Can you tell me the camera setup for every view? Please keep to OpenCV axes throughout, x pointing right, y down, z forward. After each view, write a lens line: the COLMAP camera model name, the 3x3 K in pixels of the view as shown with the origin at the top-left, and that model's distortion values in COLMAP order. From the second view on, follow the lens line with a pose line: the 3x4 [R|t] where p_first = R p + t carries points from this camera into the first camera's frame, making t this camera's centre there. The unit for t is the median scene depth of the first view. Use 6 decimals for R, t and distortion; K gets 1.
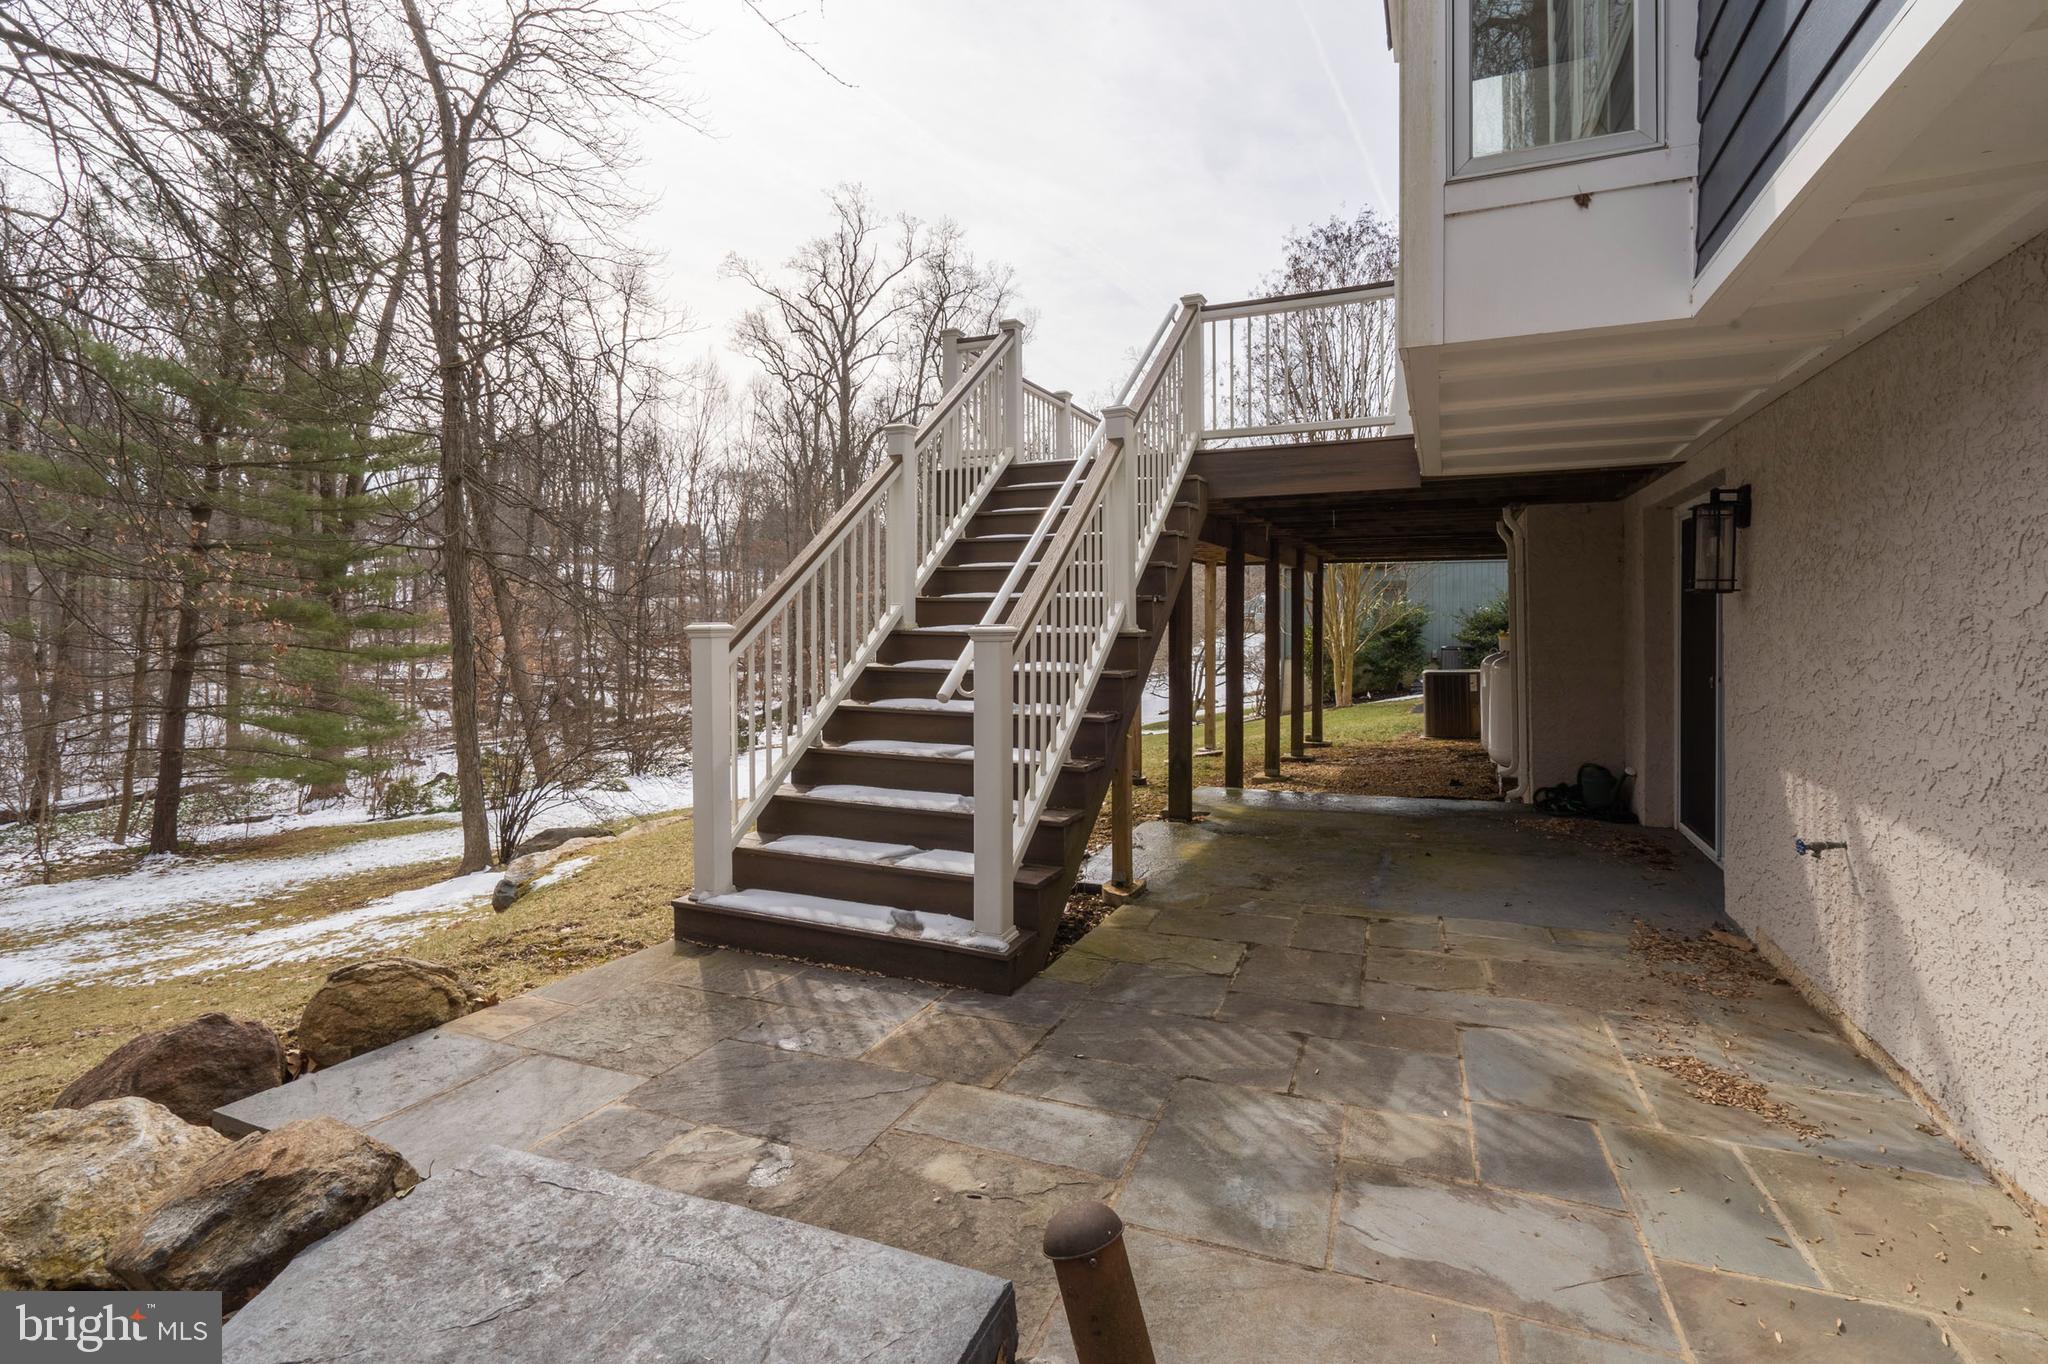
lens RADIAL K [[969.3, 0, 1009.6], [0, 969.3, 657.6], [0, 0, 1]] dist [-0.002099, 0.000477]
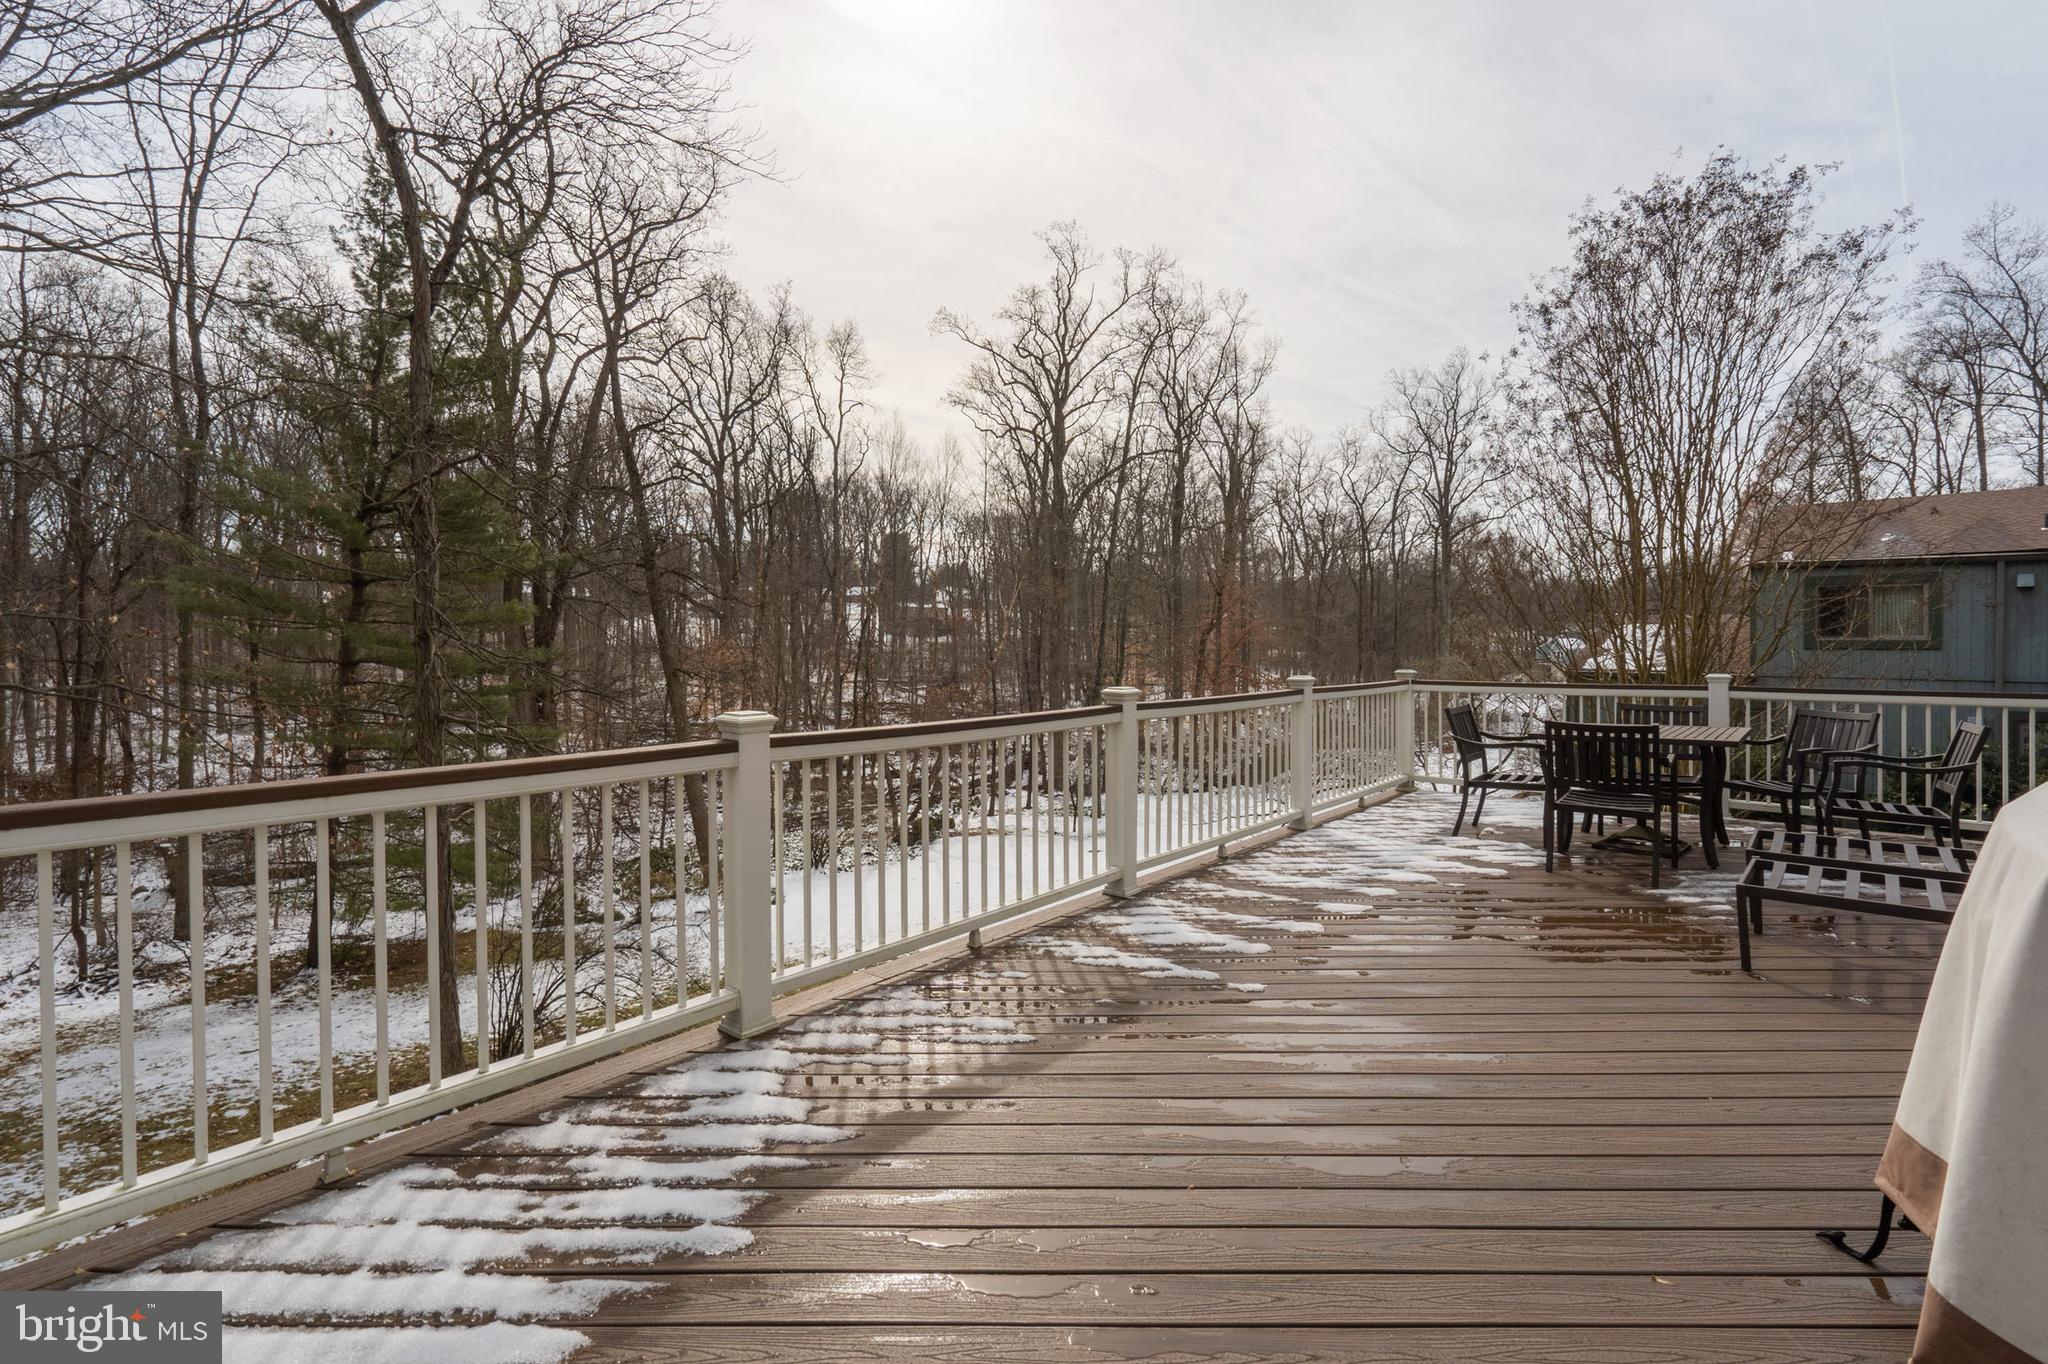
lens RADIAL K [[948.0, 0, 1024.0], [0, 948.0, 682.0], [0, 0, 1]] dist [-0.002060, -0.000589]
pose [[0.969111, 0.000046, -0.246625, 0.027985], [-0.000869, 0.999994, -0.003227, -0.039849], [0.246624, 0.003342, 0.969106, 0.098274]]
